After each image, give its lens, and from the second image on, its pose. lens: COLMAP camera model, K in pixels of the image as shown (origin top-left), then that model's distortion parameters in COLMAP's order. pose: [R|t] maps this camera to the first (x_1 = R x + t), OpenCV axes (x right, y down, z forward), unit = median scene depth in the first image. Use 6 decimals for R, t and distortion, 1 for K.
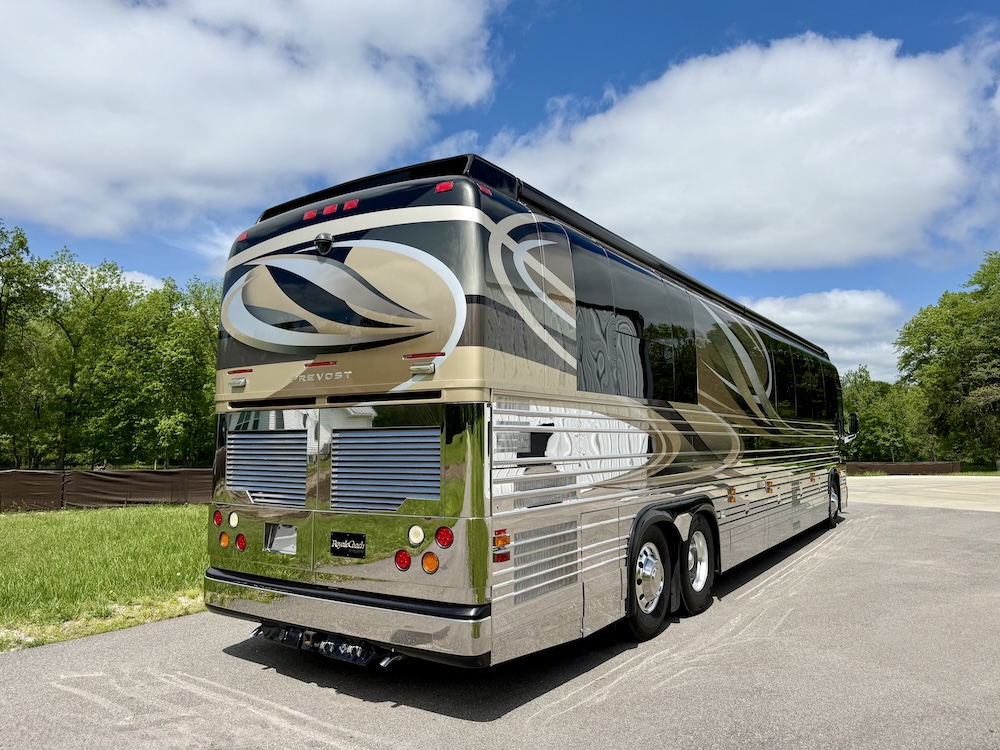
lens RADIAL K [[714.2, 0, 521.7], [0, 714.2, 382.5], [0, 0, 1]] dist [0.079580, -0.010566]
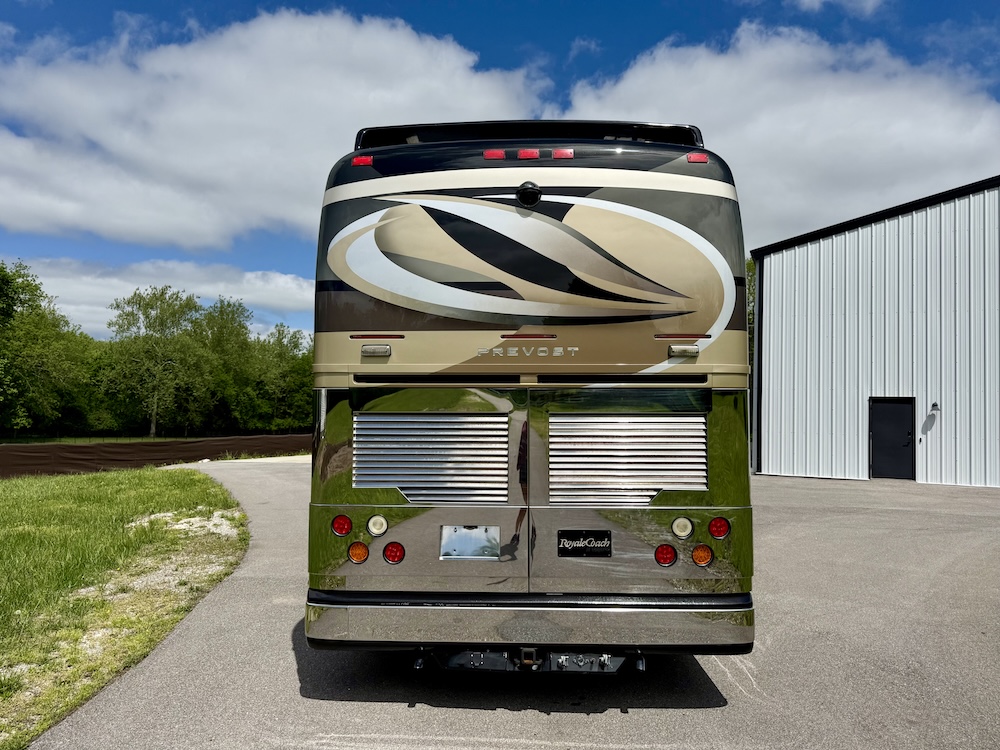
lens RADIAL K [[714.2, 0, 501.5], [0, 714.2, 378.3], [0, 0, 1]] dist [0.079580, -0.010566]
pose [[0.849054, 0.025791, 0.527677, -0.738790], [-0.048520, 0.998393, 0.029272, 0.000945], [-0.526074, -0.050457, 0.848941, 0.288227]]
